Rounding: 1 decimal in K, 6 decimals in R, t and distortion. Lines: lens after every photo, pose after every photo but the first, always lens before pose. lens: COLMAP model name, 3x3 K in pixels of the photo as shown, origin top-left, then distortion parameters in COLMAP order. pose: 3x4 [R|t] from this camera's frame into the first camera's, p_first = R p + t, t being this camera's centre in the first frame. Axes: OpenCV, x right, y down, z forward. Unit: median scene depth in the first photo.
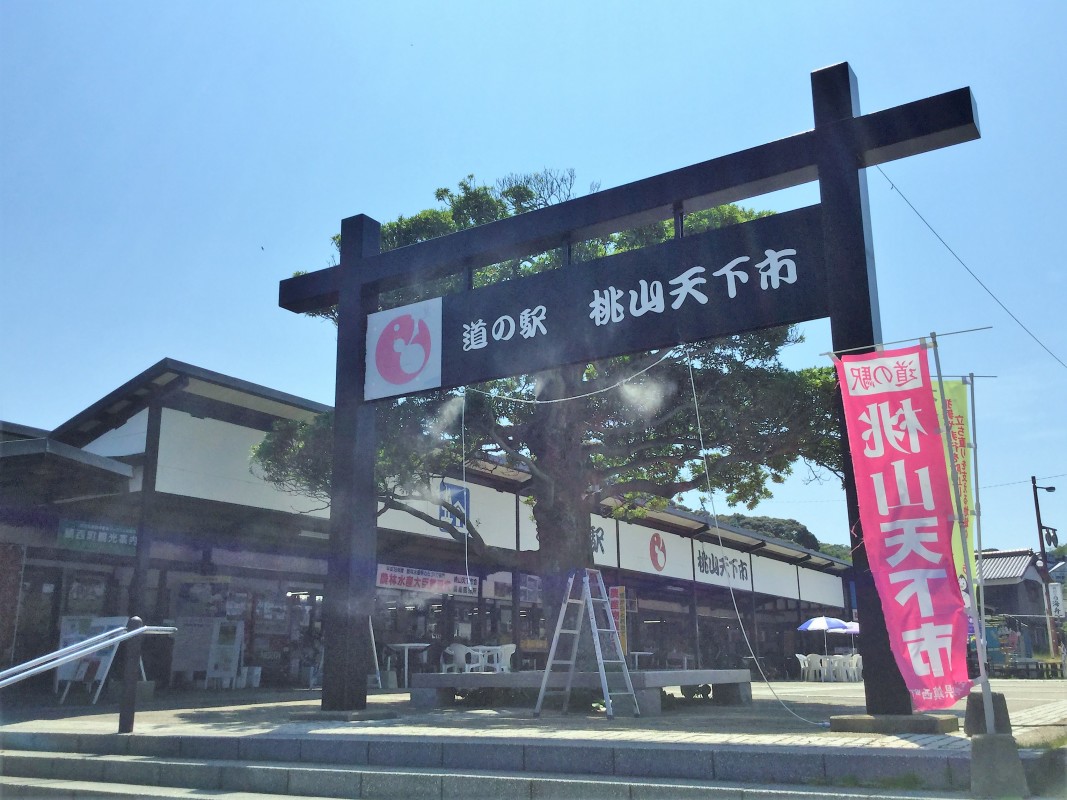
lens RADIAL K [[1032.7, 0, 533.5], [0, 1032.7, 400.0], [0, 0, 1]] dist [0.080103, -0.193679]
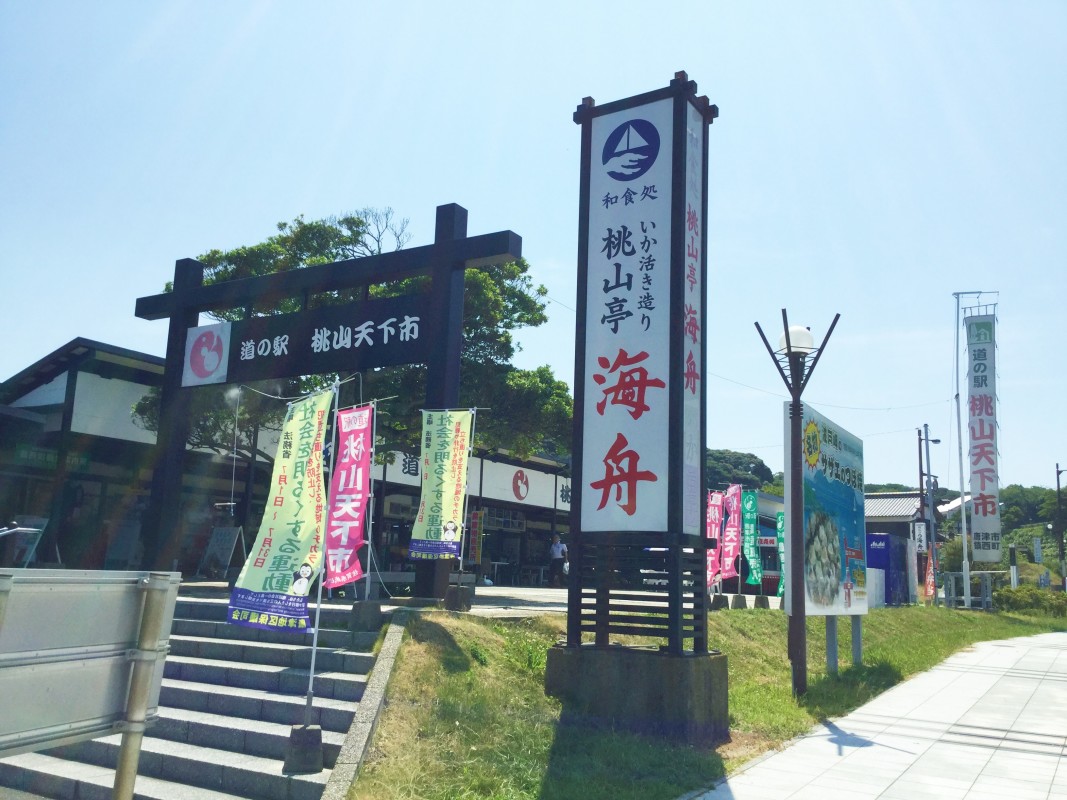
lens RADIAL K [[953.7, 0, 533.5], [0, 953.7, 400.0], [0, 0, 1]] dist [0.057271, -0.199660]
pose [[0.998753, 0.048484, 0.011909, 0.349998], [-0.049202, 0.996329, 0.070059, -0.108806], [-0.008468, -0.070558, 0.997472, -0.414091]]
